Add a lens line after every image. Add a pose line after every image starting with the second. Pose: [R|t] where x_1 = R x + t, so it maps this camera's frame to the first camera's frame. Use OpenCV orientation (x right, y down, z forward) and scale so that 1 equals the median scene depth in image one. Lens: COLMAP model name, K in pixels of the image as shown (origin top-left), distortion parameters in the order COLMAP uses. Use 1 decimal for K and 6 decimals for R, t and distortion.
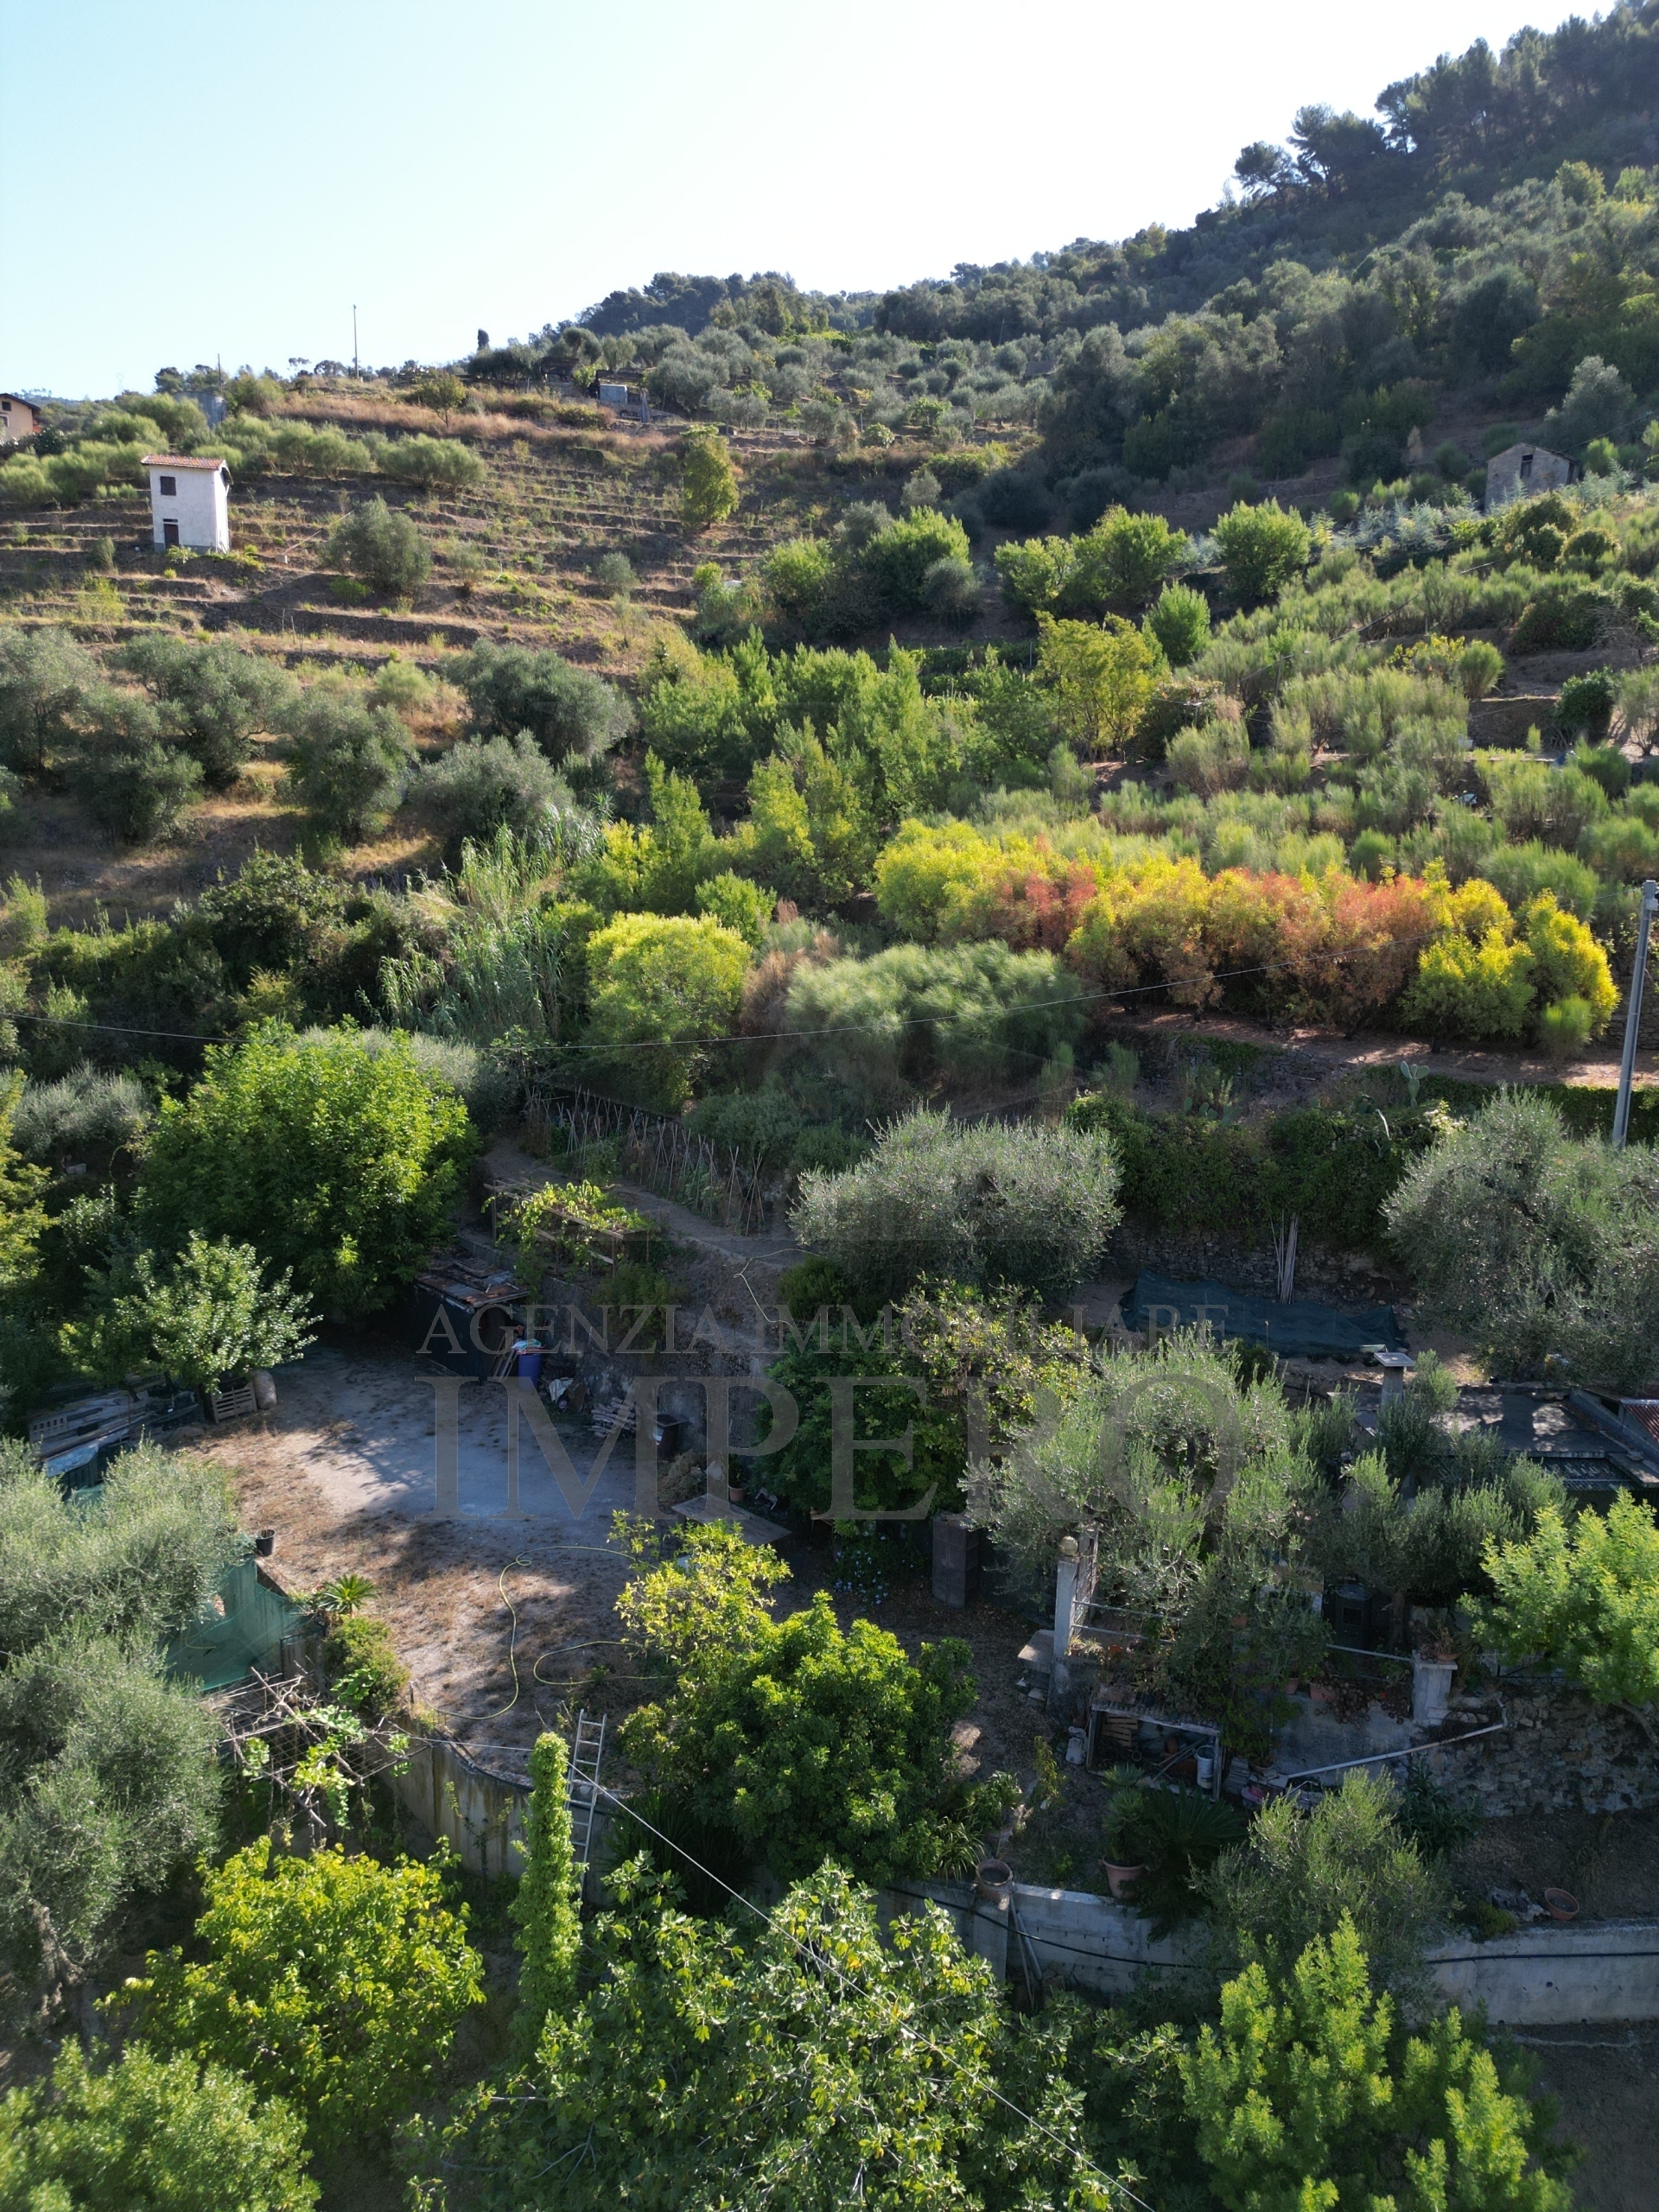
lens RADIAL K [[1553.0, 0, 831.6], [0, 1553.0, 1088.2], [0, 0, 1]] dist [0.067735, -0.058136]
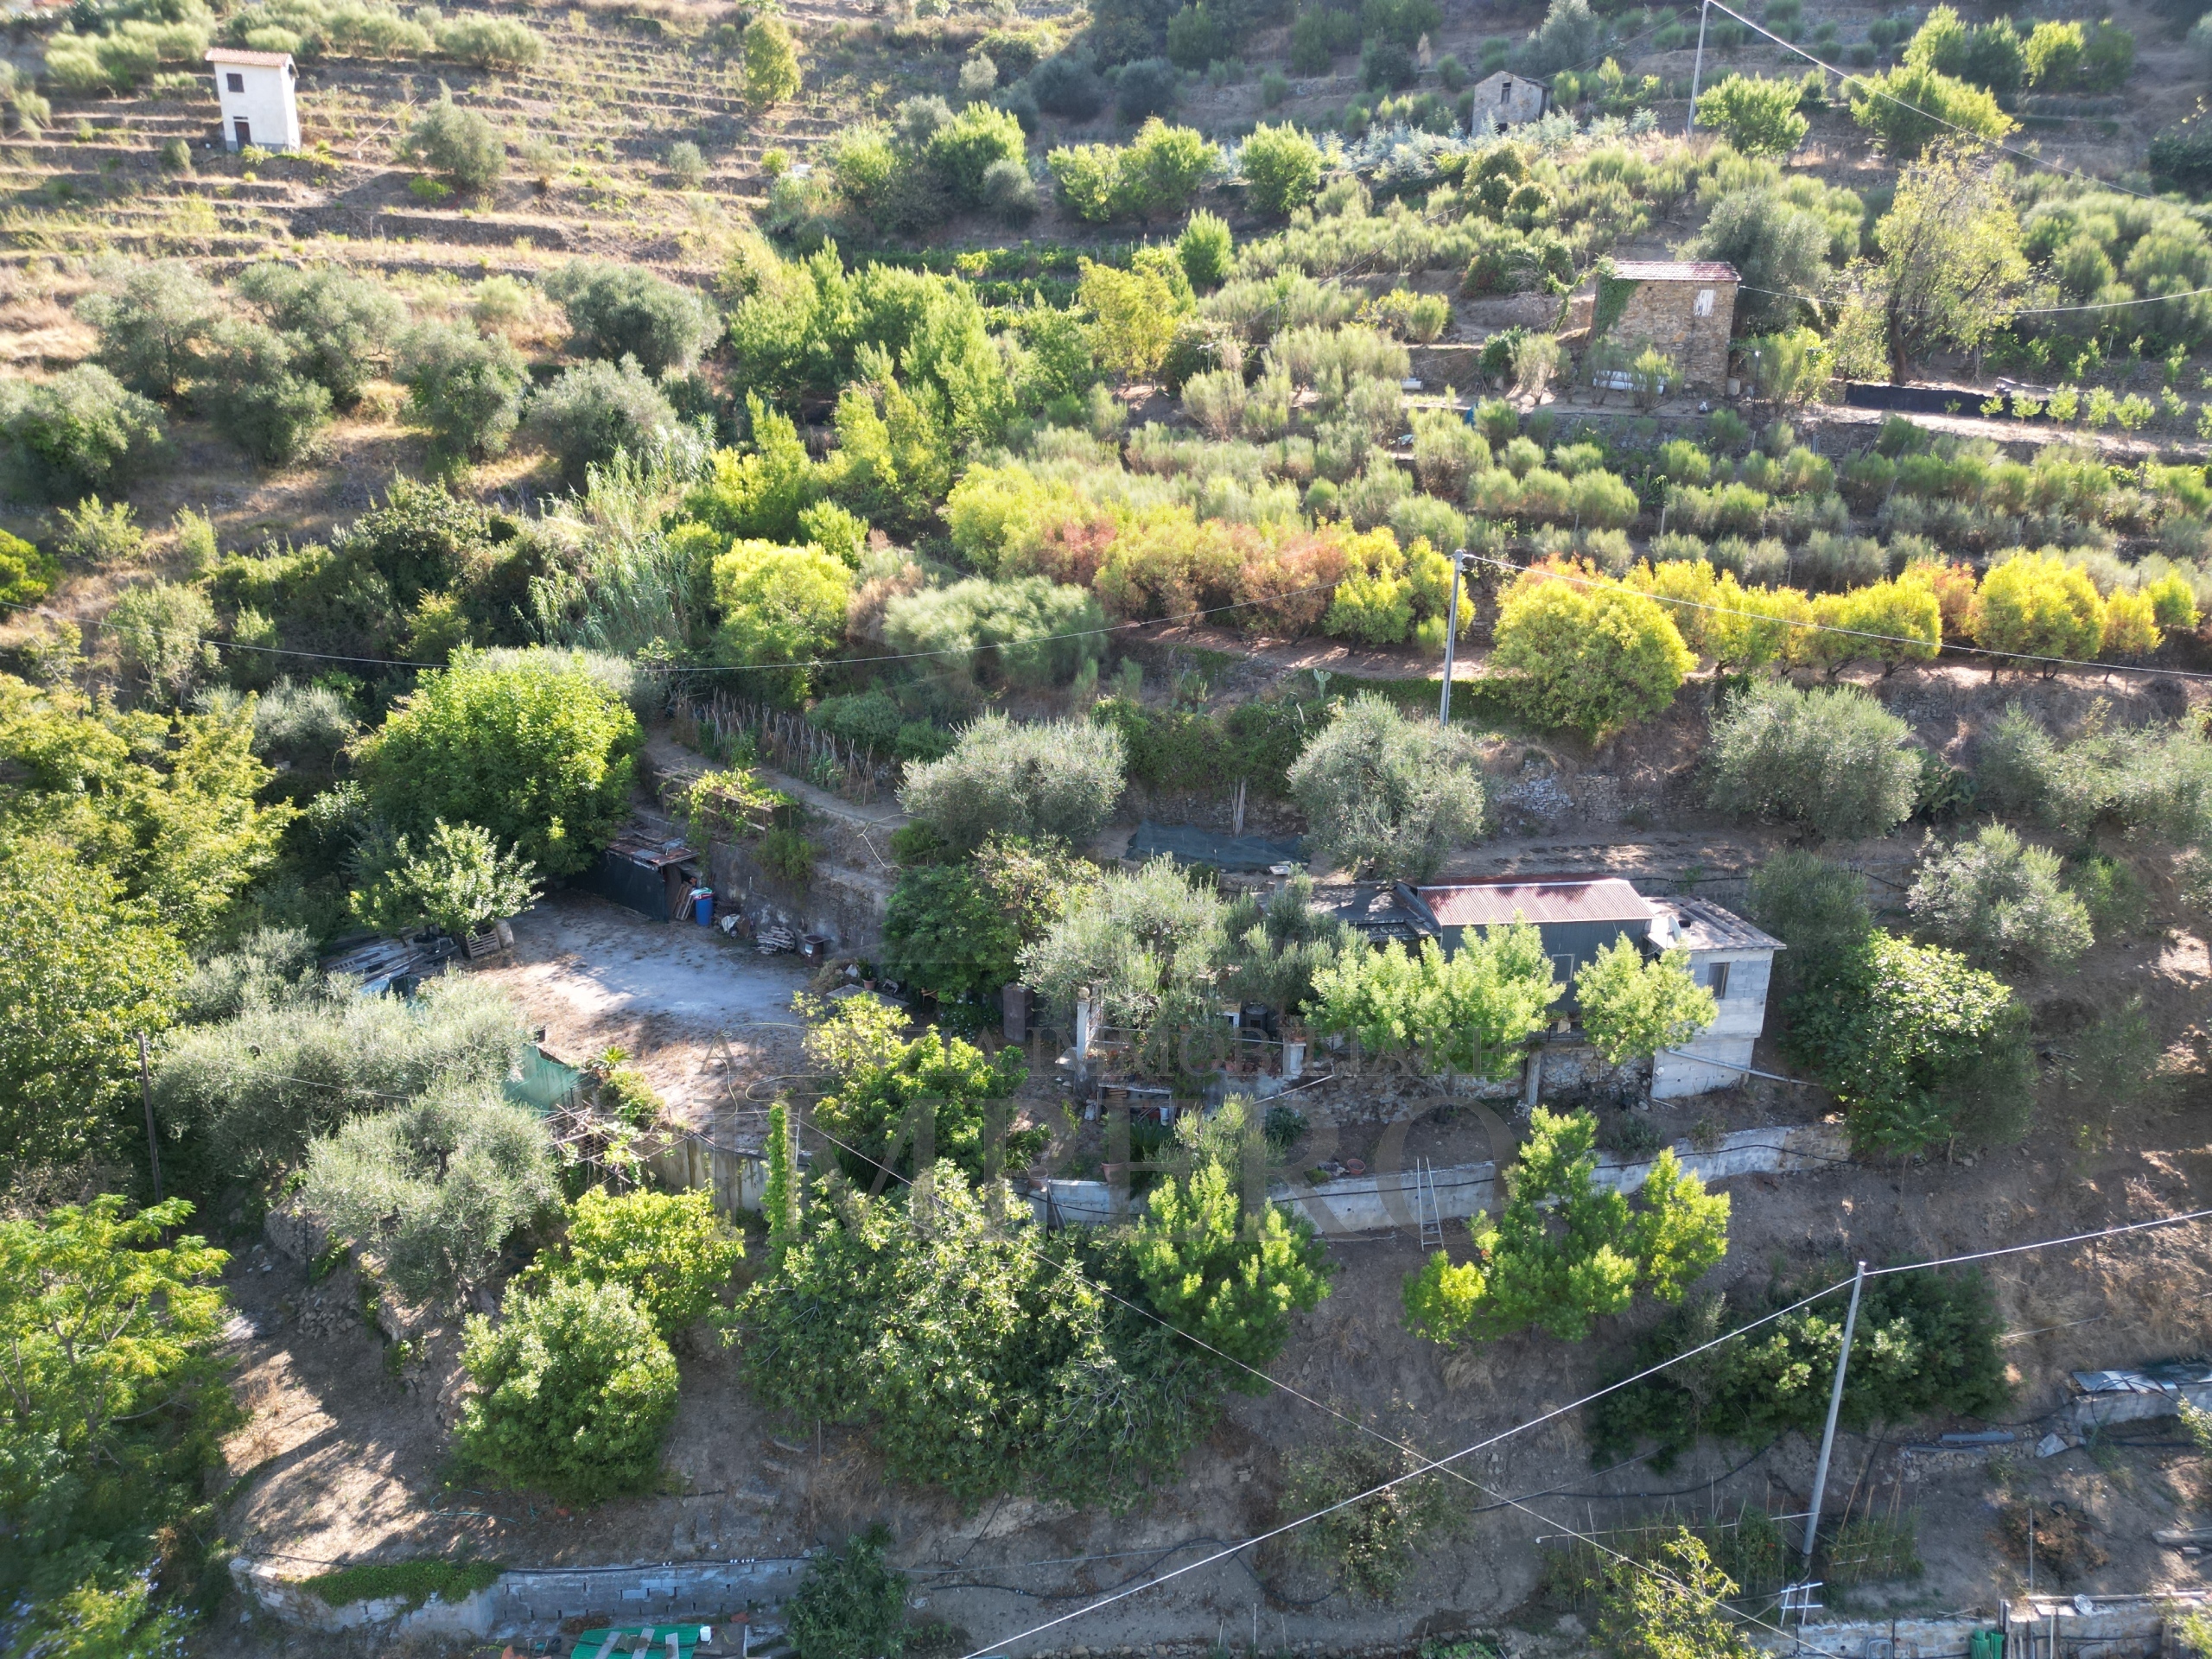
lens RADIAL K [[1546.5, 0, 1114.9], [0, 1546.5, 832.5], [0, 0, 1]] dist [0.070983, -0.061746]
pose [[0.991795, -0.044456, 0.119860, -0.000230], [0.028401, 0.990780, 0.132470, -0.026589], [-0.124644, -0.127979, 0.983913, -0.176535]]
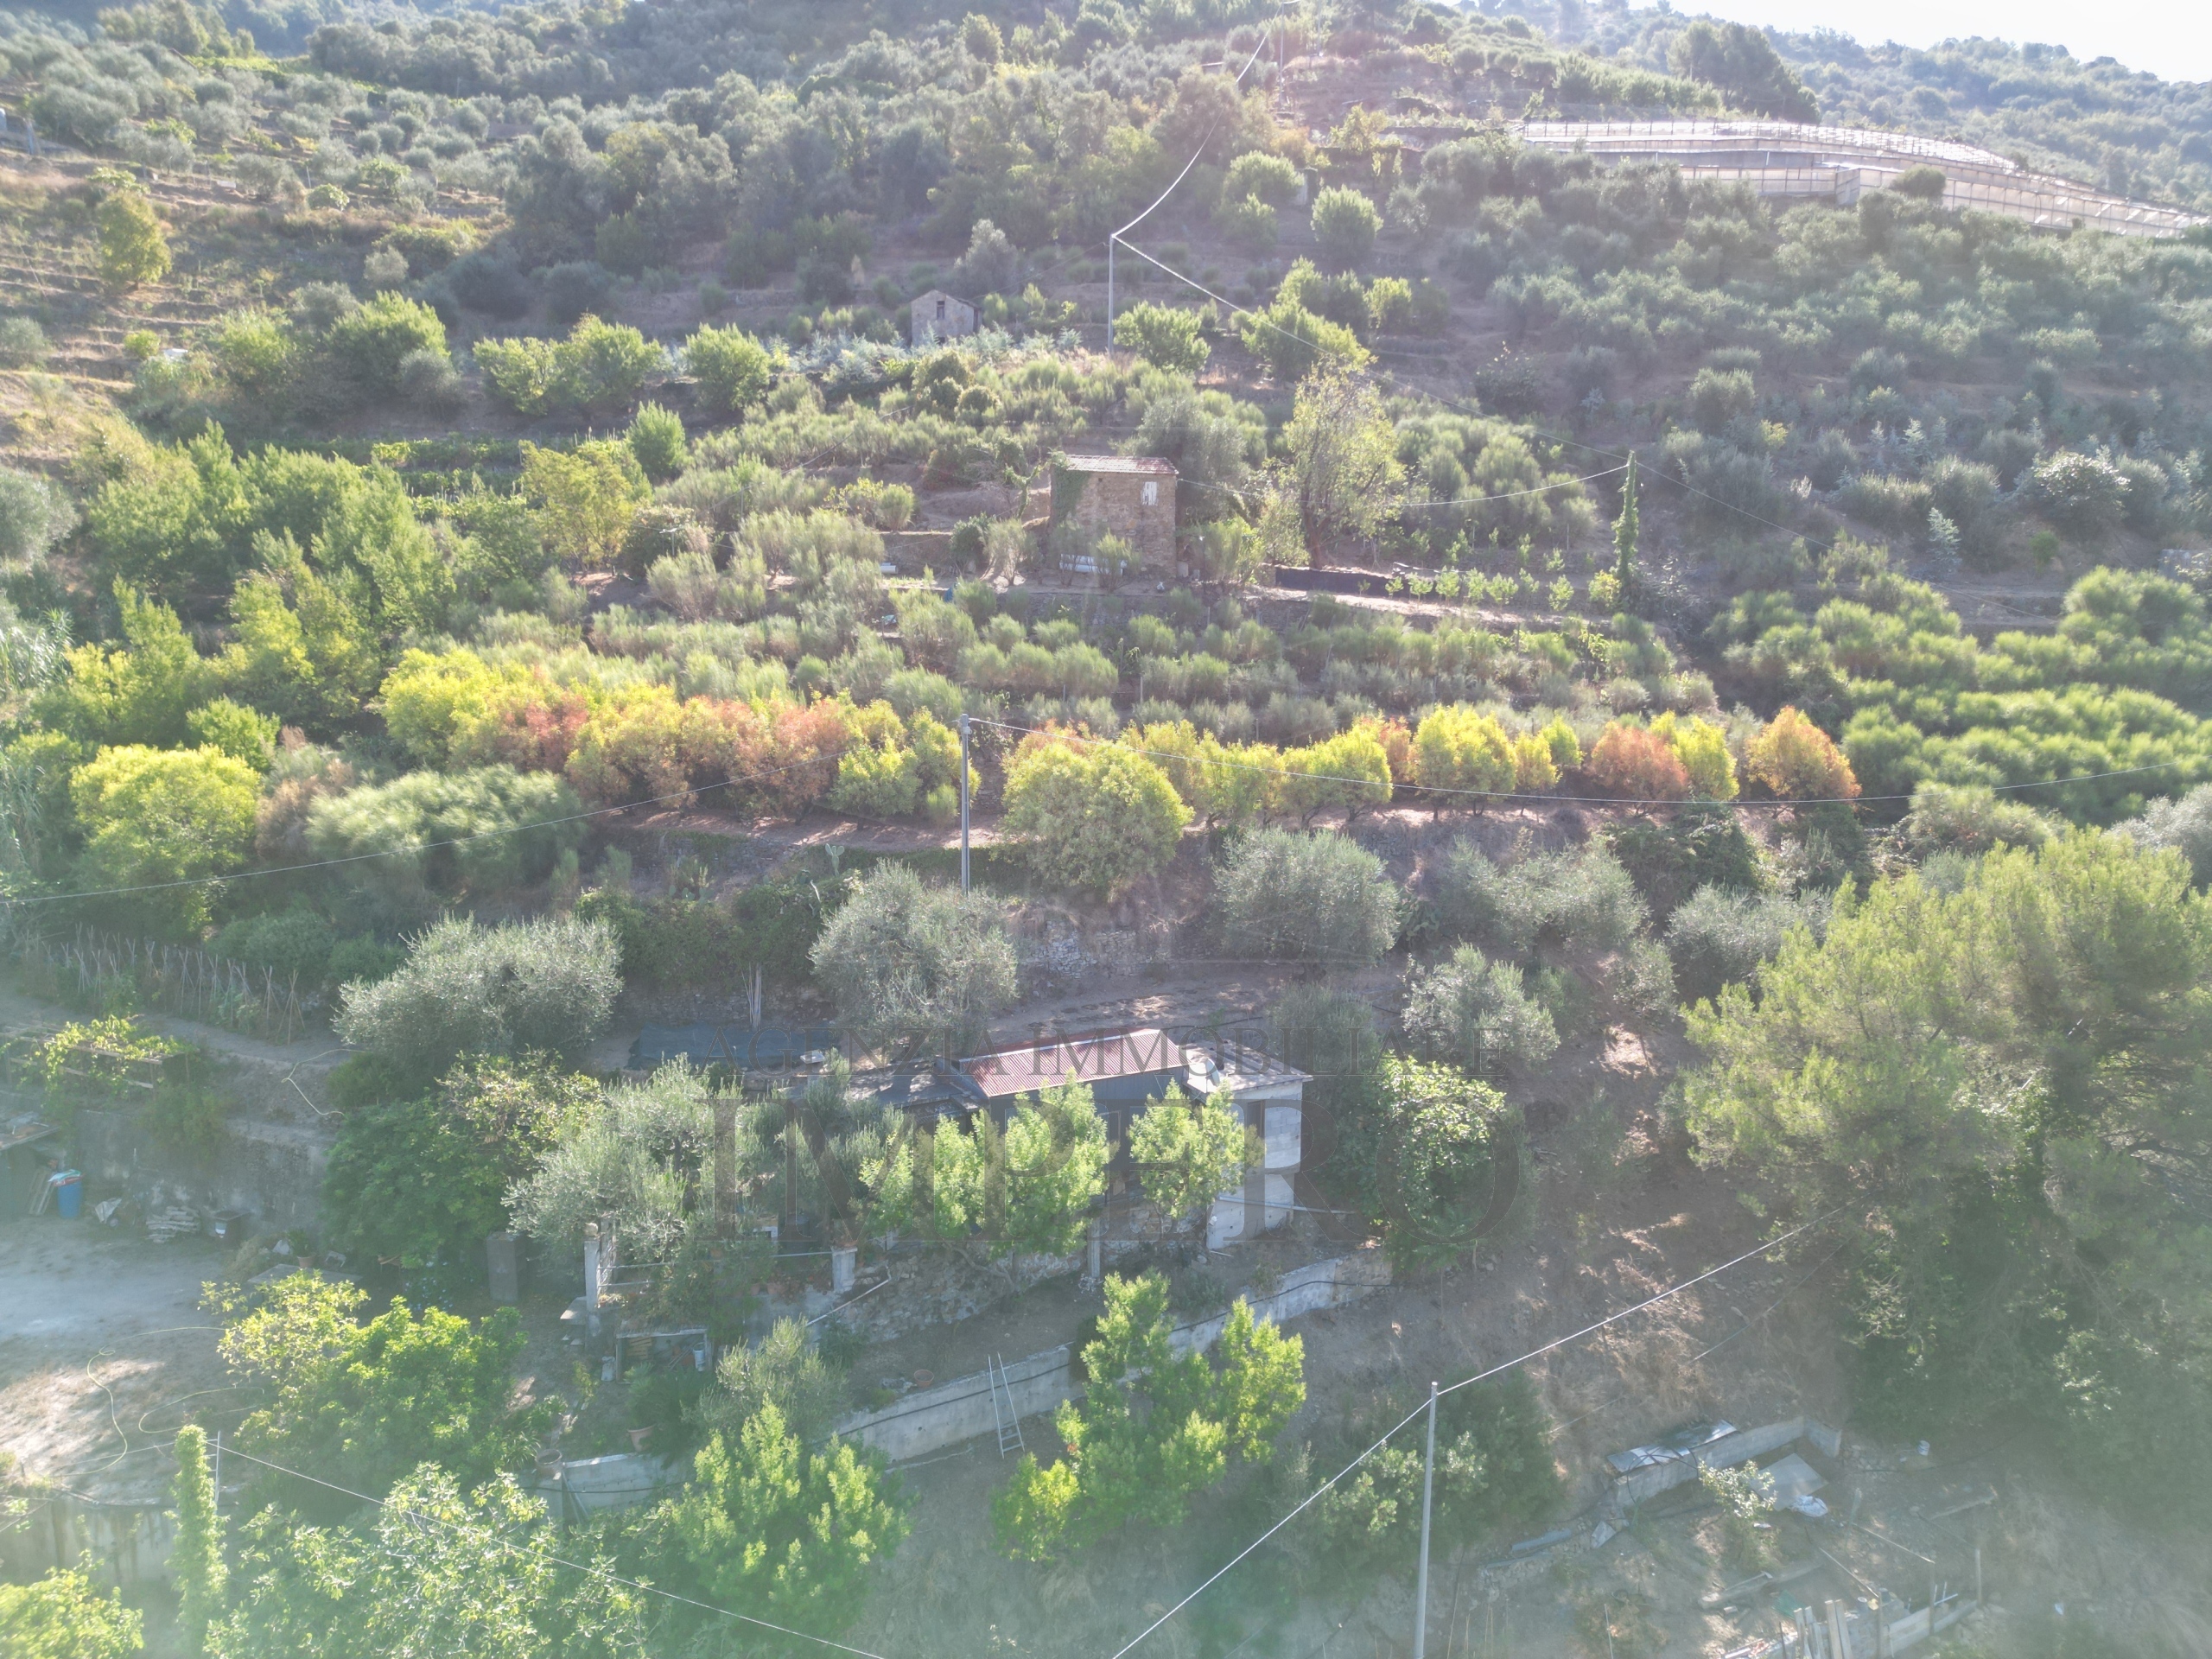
lens RADIAL K [[1550.1, 0, 1115.2], [0, 1550.1, 831.7], [0, 0, 1]] dist [0.065225, -0.057808]
pose [[0.892681, -0.089699, 0.441673, -0.004796], [0.088332, 0.995809, 0.023708, -0.016051], [-0.441949, 0.017850, 0.896863, -0.144575]]
